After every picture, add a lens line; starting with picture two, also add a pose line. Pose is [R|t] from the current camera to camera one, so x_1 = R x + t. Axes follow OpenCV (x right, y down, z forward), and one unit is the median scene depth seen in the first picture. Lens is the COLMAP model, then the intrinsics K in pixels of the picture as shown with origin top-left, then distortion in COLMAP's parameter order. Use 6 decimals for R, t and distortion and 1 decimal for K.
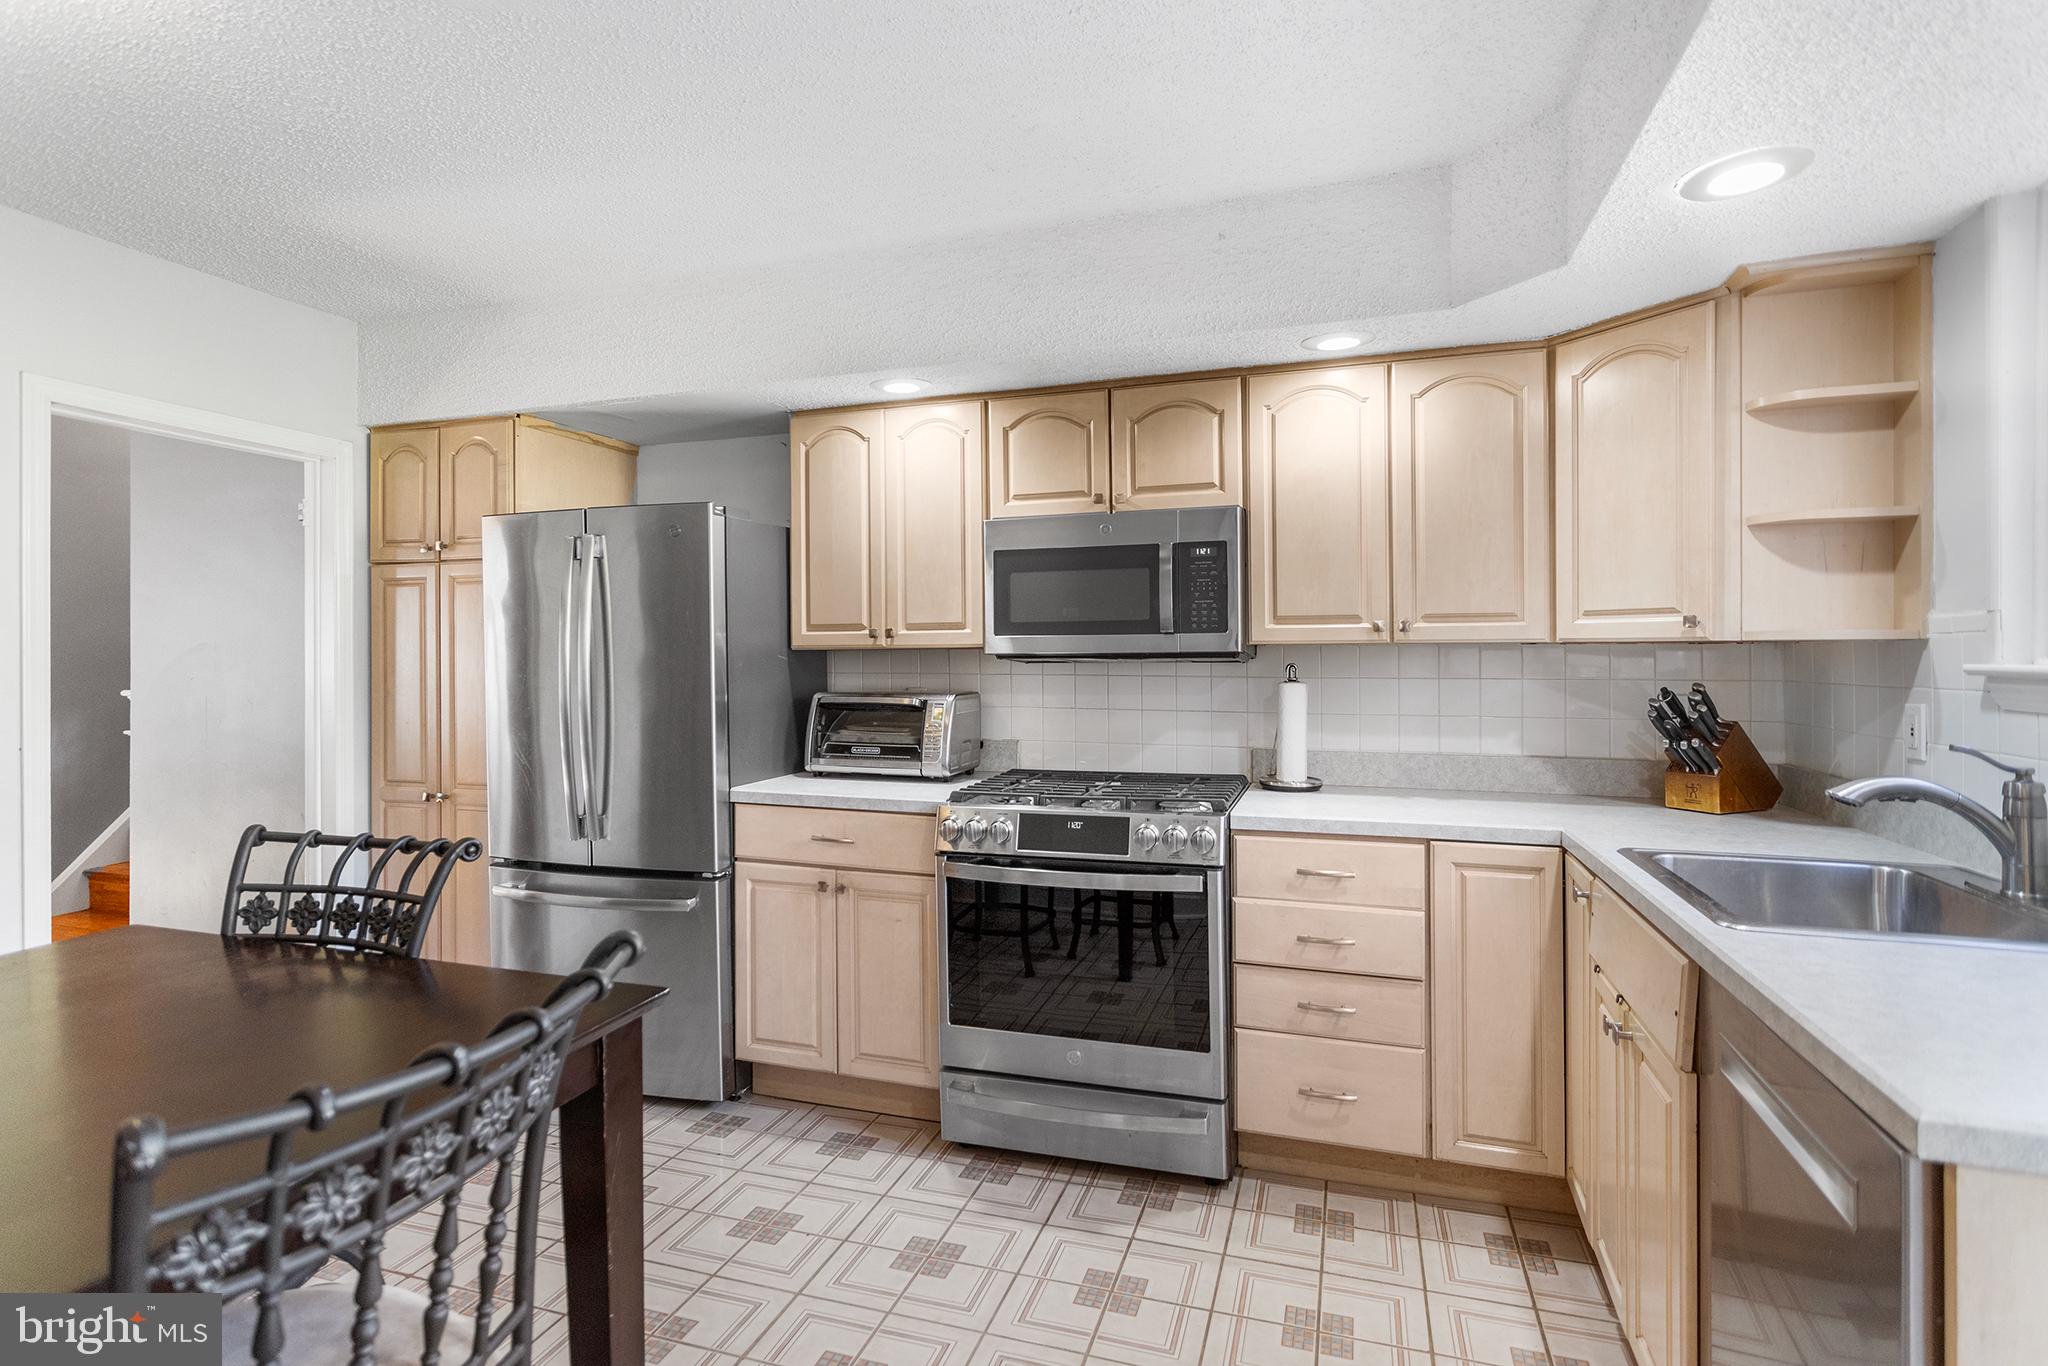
lens RADIAL K [[1035.6, 0, 1020.1], [0, 1035.6, 658.8], [0, 0, 1]] dist [0.000595, 0.000178]
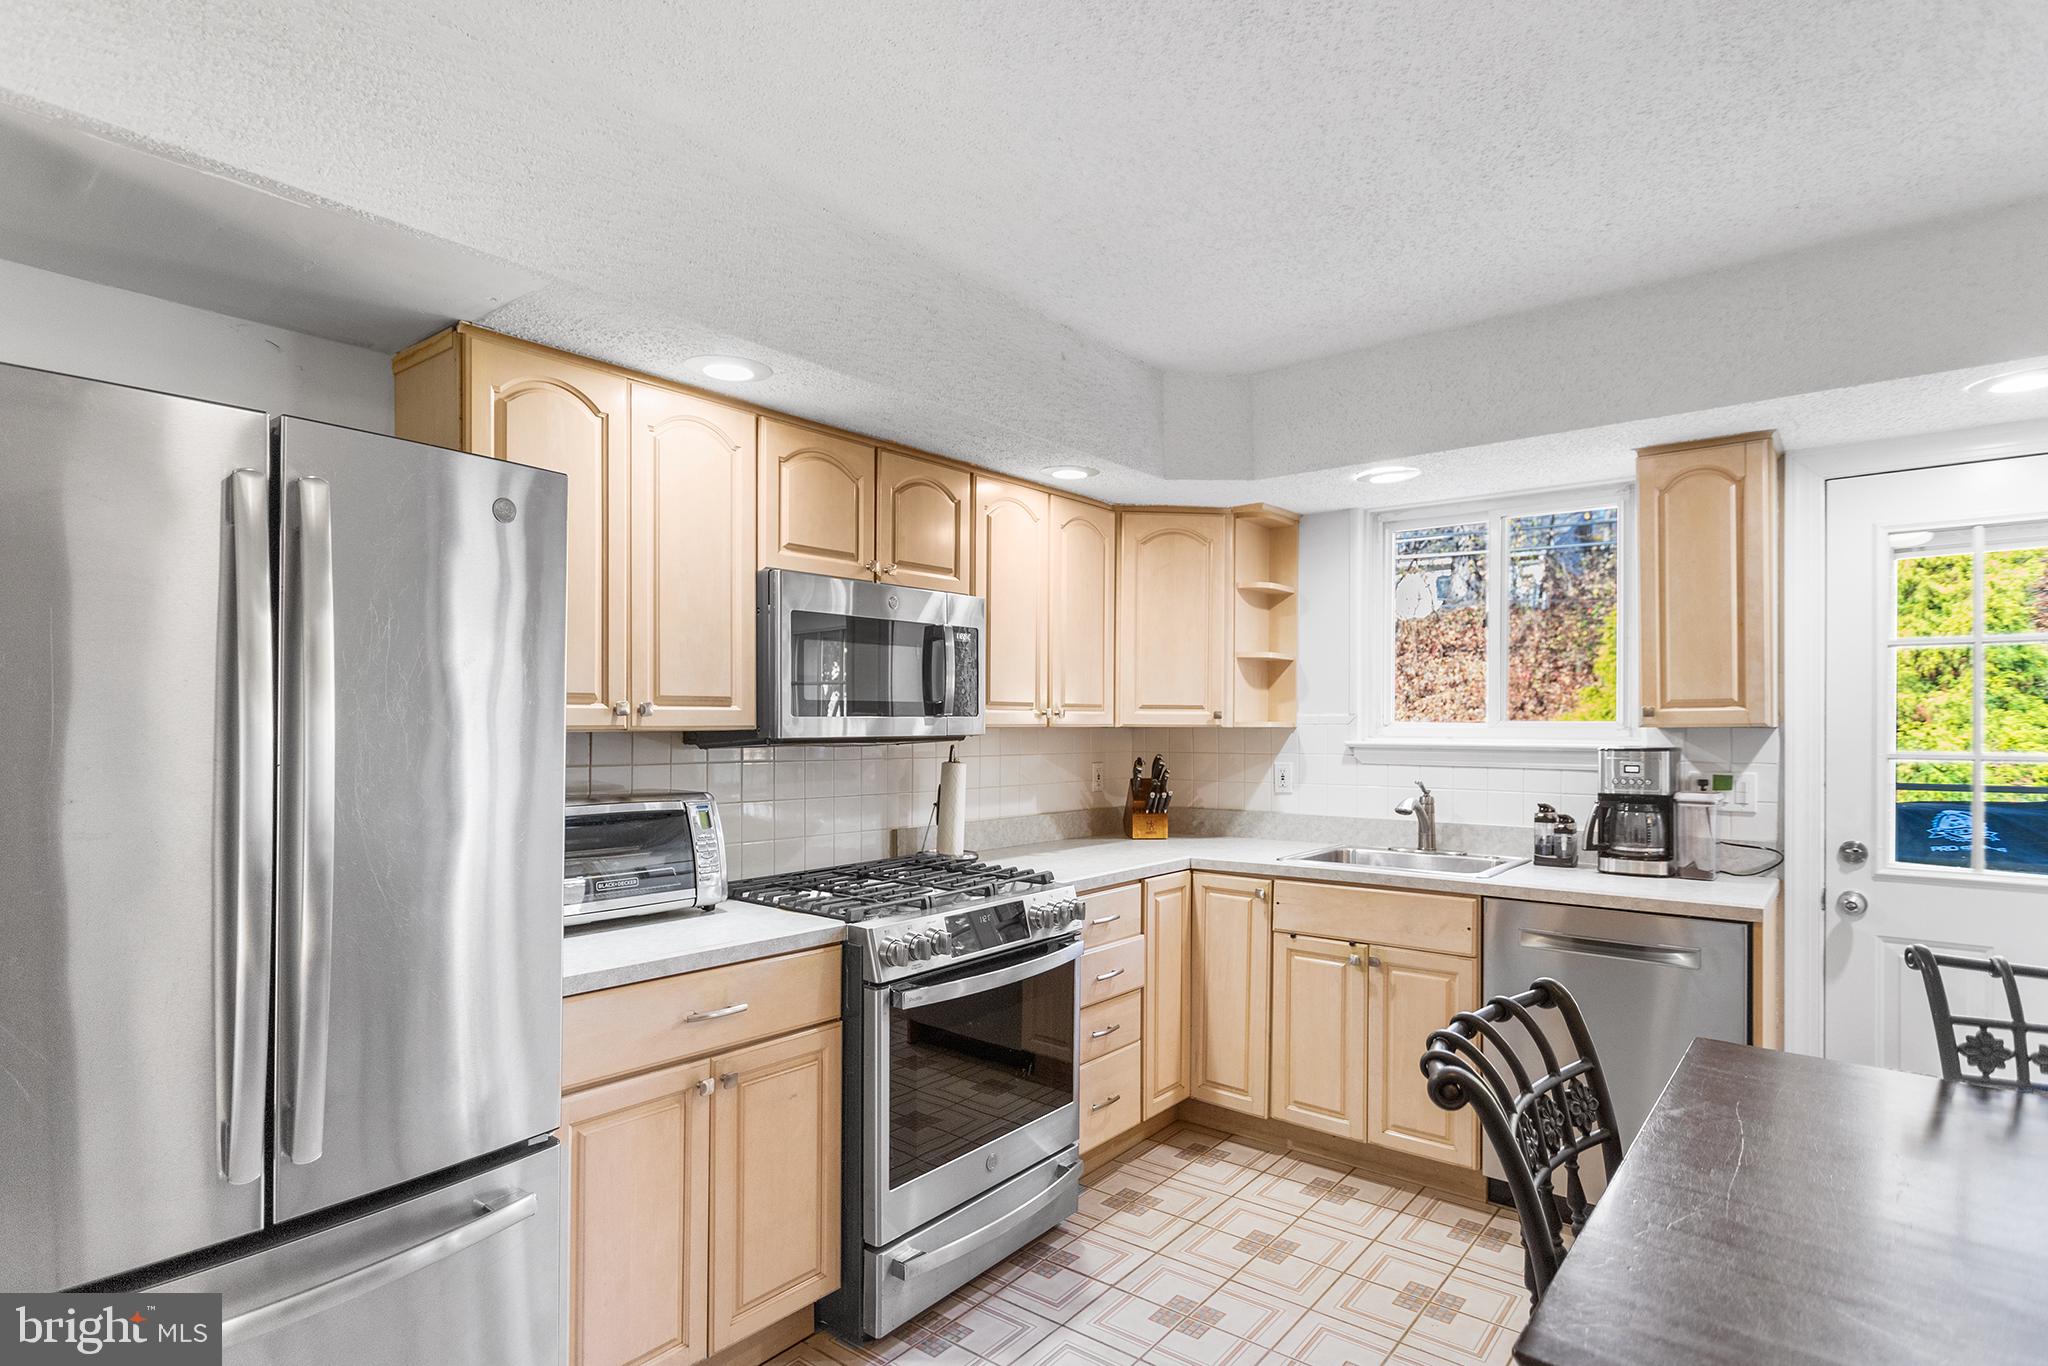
lens RADIAL K [[1035.9, 0, 1022.2], [0, 1035.9, 732.5], [0, 0, 1]] dist [0.000317, 0.000305]
pose [[0.358050, -0.003483, 0.933696, -0.822346], [-0.000517, 0.999992, 0.003929, -0.014485], [-0.933702, -0.001889, 0.358045, 0.629171]]
